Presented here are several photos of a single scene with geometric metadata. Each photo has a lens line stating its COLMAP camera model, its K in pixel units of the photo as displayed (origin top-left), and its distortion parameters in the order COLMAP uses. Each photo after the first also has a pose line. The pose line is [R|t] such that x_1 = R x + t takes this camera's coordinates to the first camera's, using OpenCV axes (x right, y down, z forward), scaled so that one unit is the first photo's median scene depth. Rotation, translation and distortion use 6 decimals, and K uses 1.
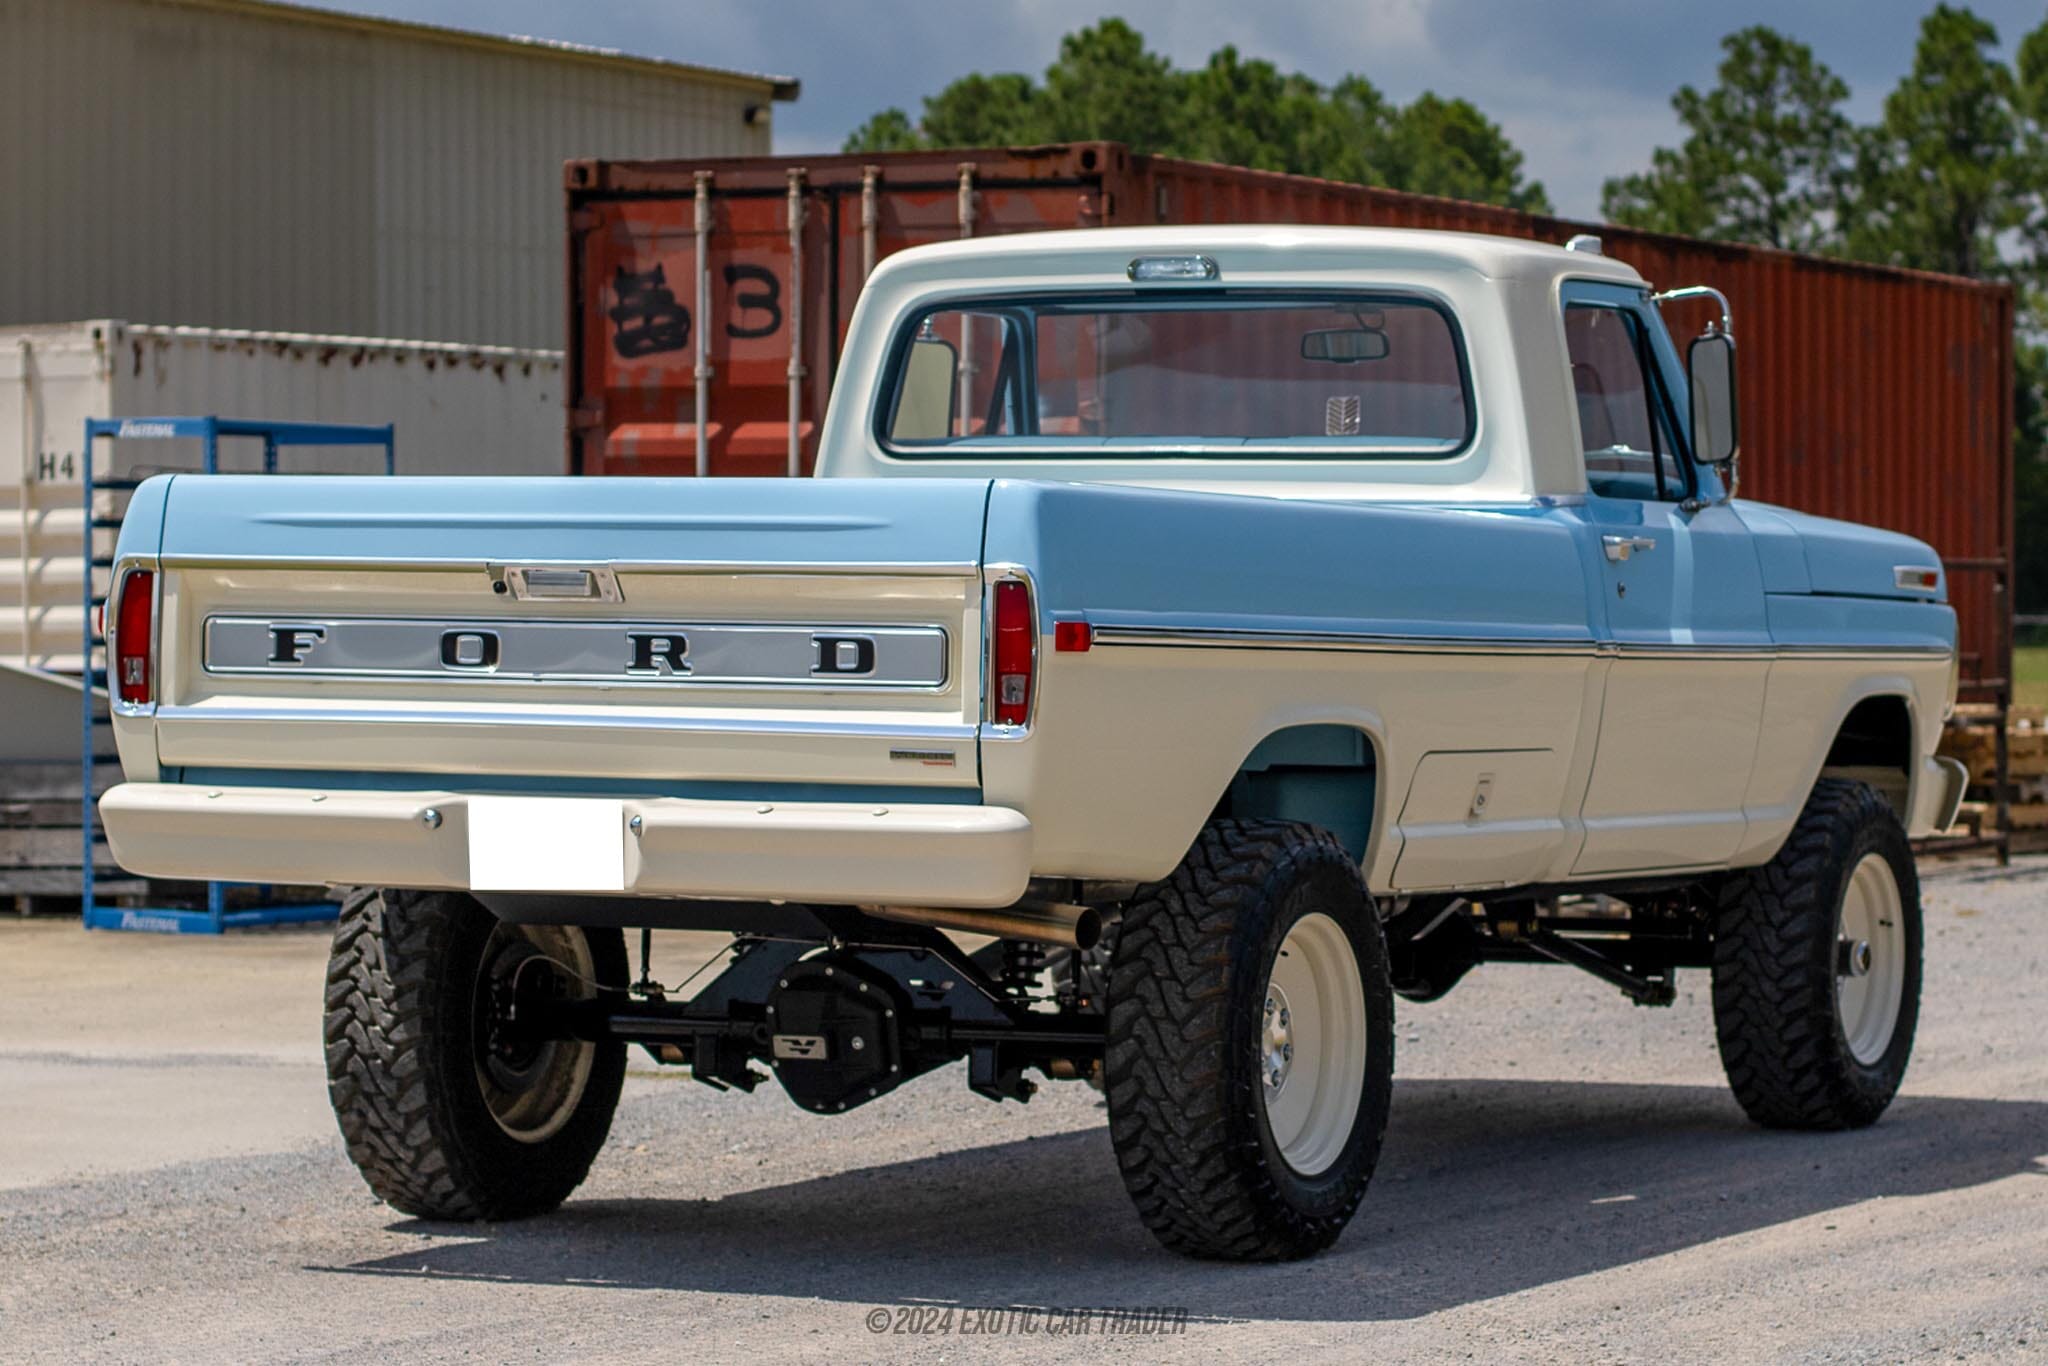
lens RADIAL K [[6568.9, 0, 1024.0], [0, 6568.9, 683.0], [0, 0, 1]] dist [-0.079913, -3.010570]
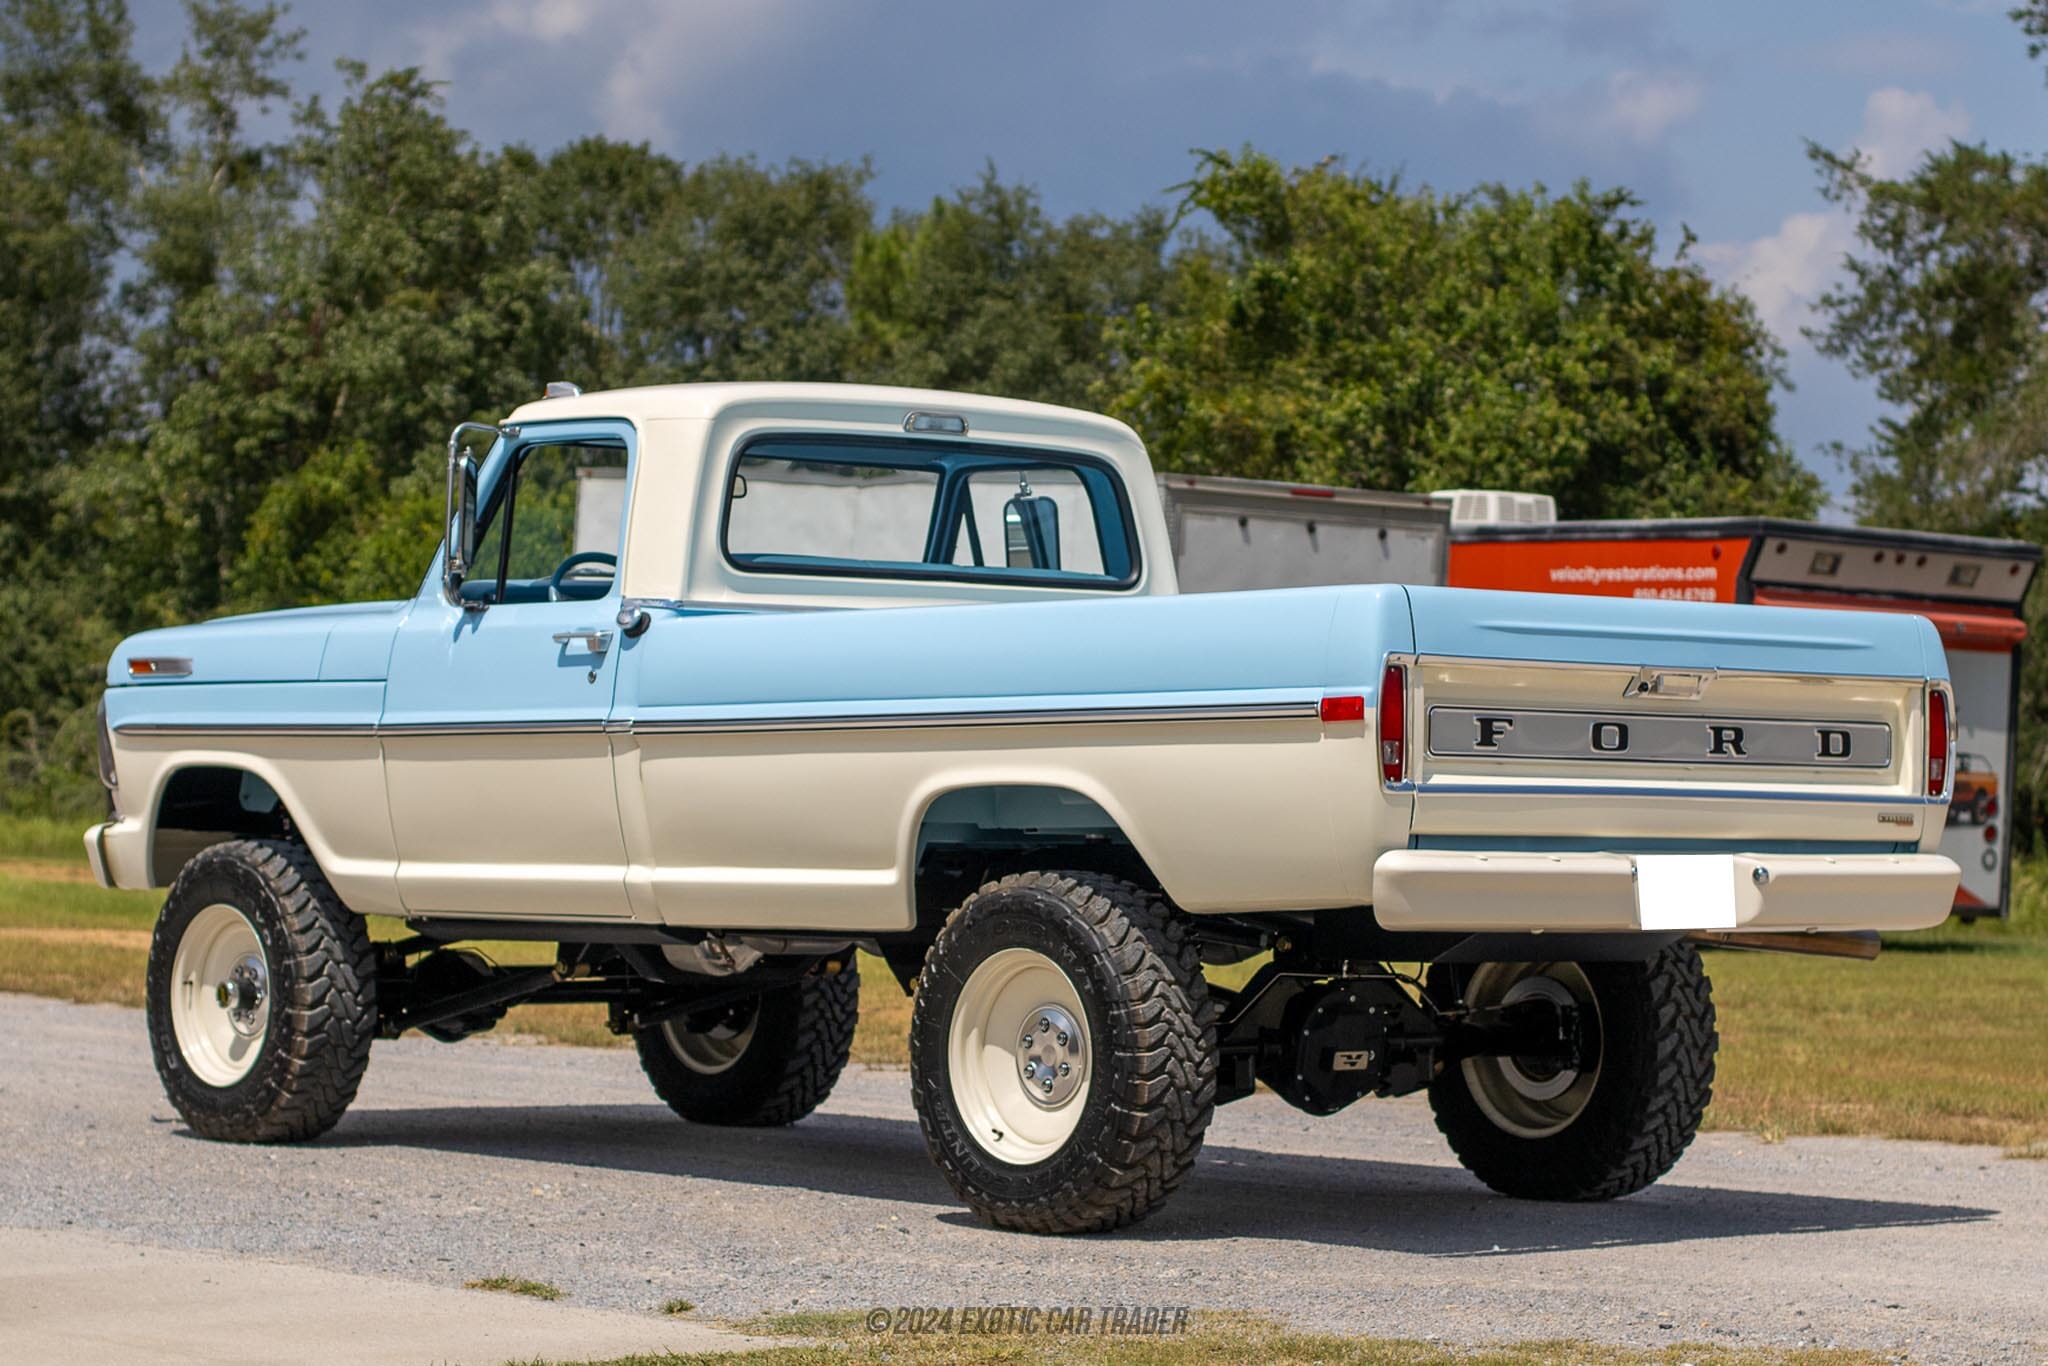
lens RADIAL K [[5879.9, 0, 1024.0], [0, 5879.9, 683.0], [0, 0, 1]] dist [-0.206685, -0.582093]
pose [[0.384044, 0.014527, 0.923201, -1.125886], [0.001192, 0.999868, -0.016230, 0.002460], [-0.923314, 0.007334, 0.383975, 0.662391]]
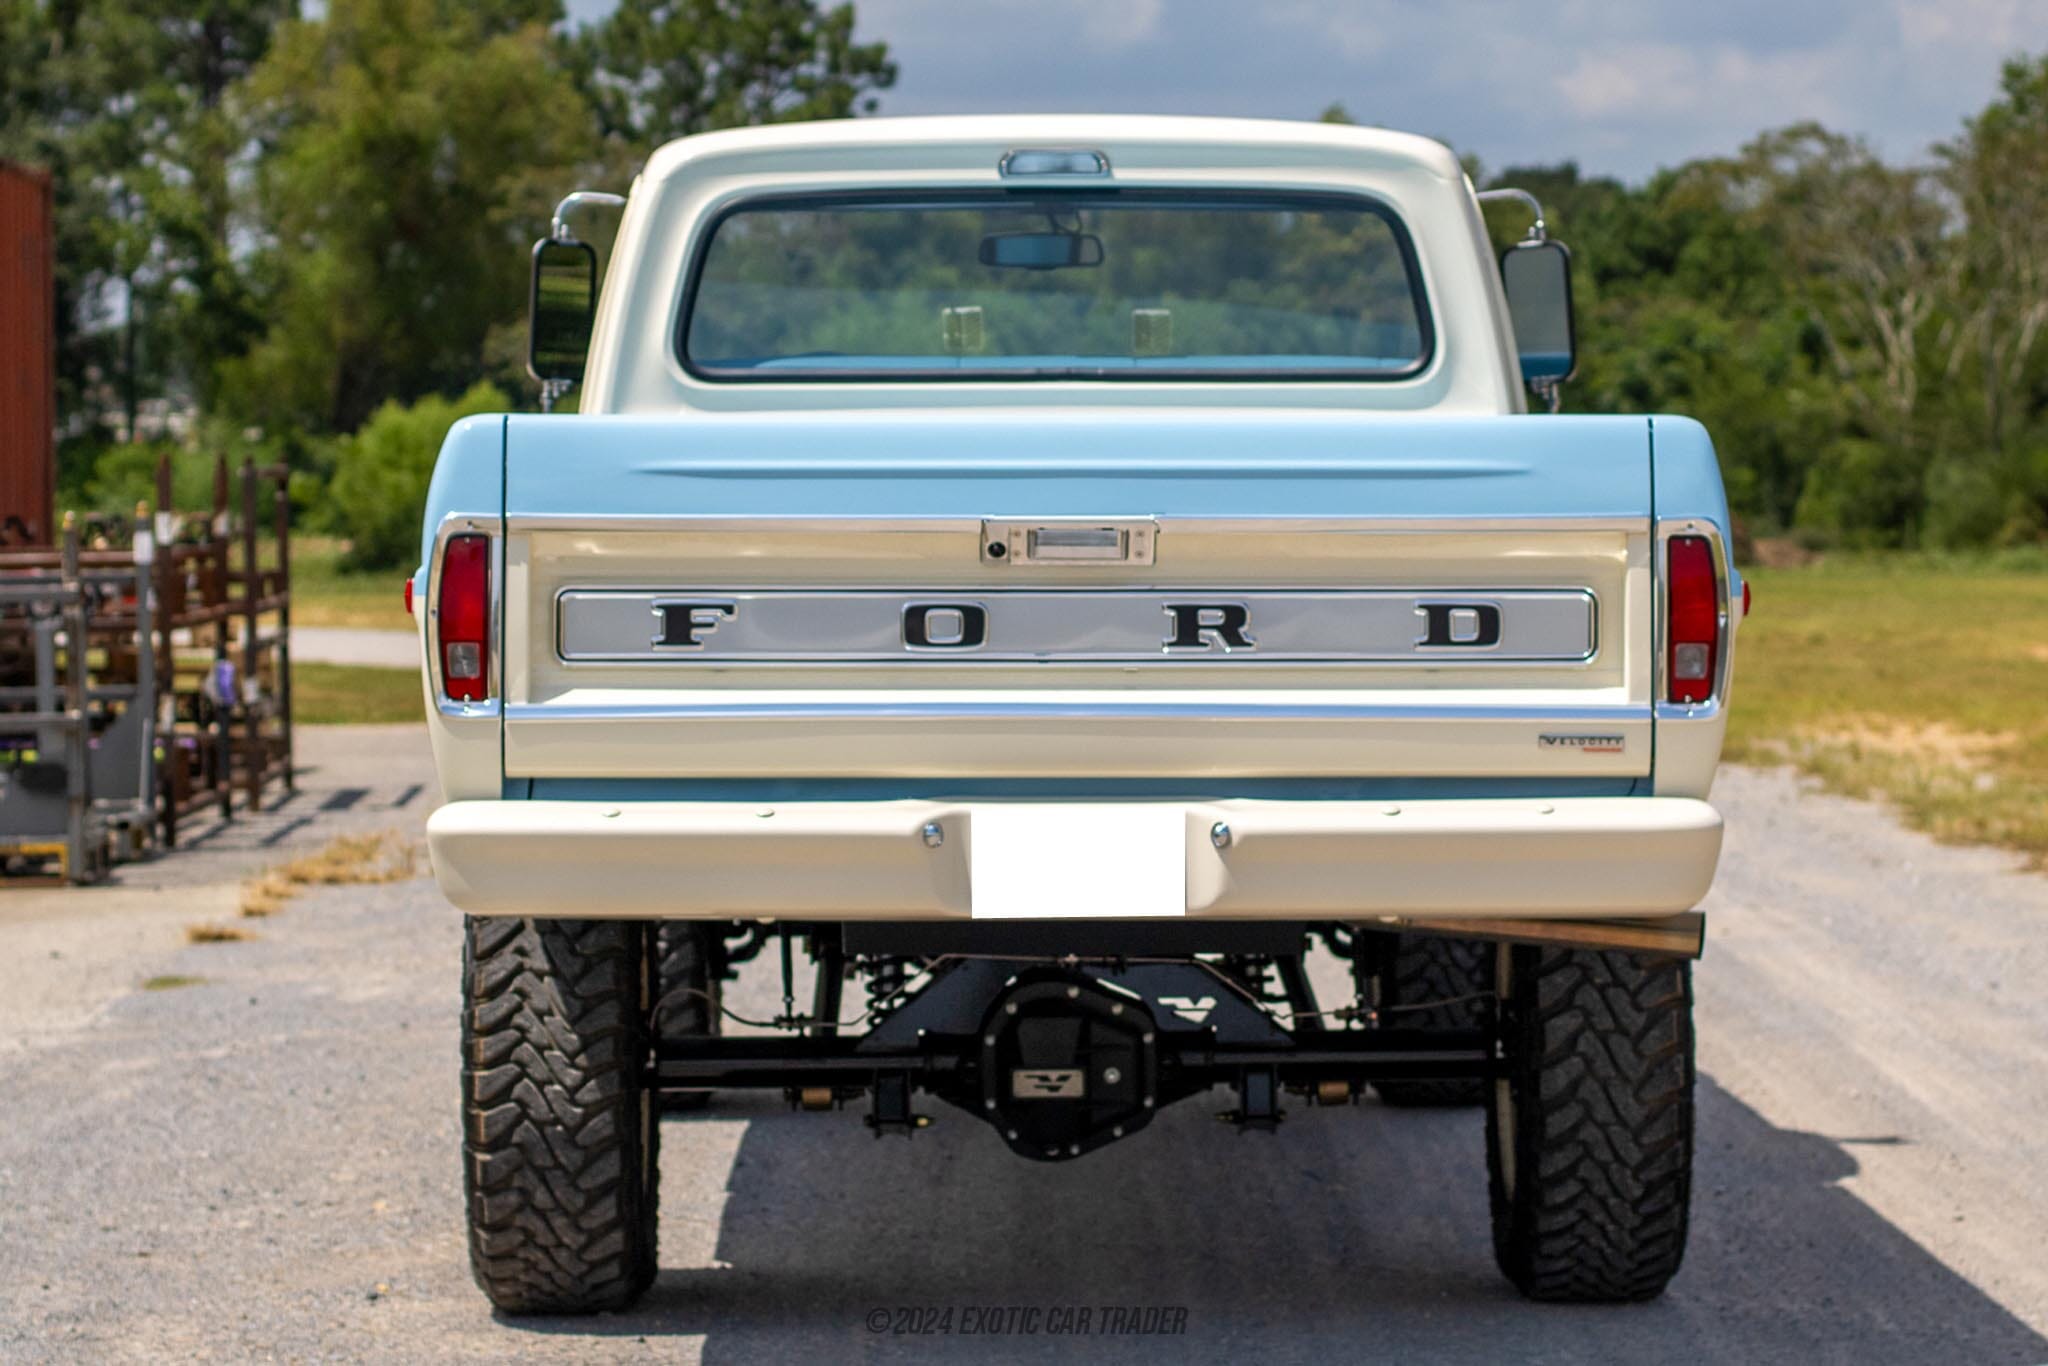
lens RADIAL K [[6568.9, 0, 1024.0], [0, 6568.9, 683.0], [0, 0, 1]] dist [-0.079913, -3.010570]
pose [[0.894831, -0.025675, 0.445665, -0.432103], [0.017876, 0.999605, 0.021695, -0.015283], [-0.446046, -0.011447, 0.894937, 0.255680]]
